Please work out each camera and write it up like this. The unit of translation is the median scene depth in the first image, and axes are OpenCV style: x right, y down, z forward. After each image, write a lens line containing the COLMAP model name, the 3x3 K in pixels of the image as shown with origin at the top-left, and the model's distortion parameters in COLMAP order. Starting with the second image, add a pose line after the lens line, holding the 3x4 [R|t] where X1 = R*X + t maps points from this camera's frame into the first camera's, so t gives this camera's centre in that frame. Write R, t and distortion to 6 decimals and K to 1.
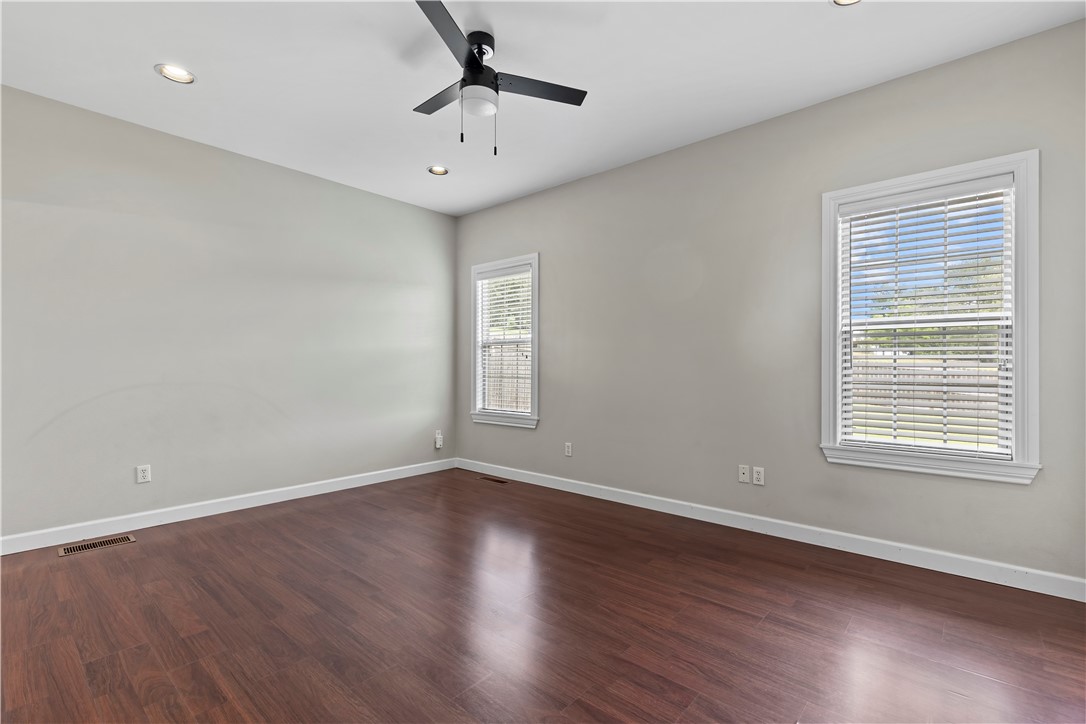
lens RADIAL K [[498.0, 0, 544.1], [0, 498.0, 363.5], [0, 0, 1]] dist [0.005978, -0.001865]
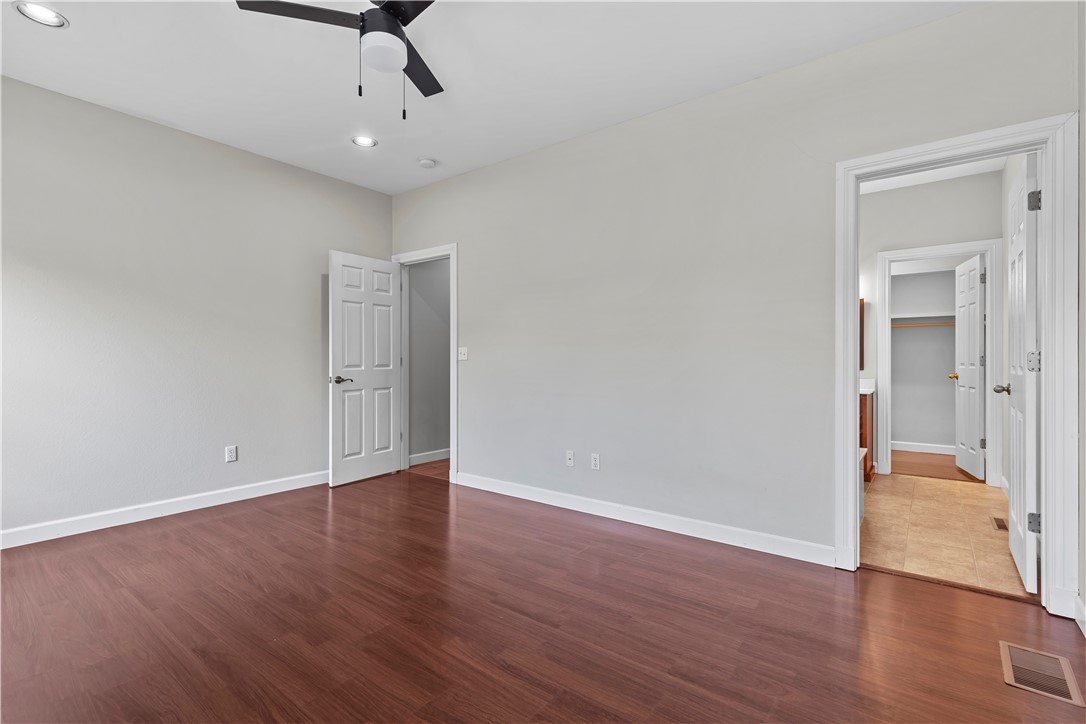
lens RADIAL K [[498.0, 0, 542.5], [0, 498.0, 361.5], [0, 0, 1]] dist [0.005978, -0.001865]
pose [[-0.997662, -0.000237, -0.068342, -0.390839], [-0.000111, 0.999998, -0.001846, 0.011592], [0.068343, -0.001835, -0.997660, 2.099019]]
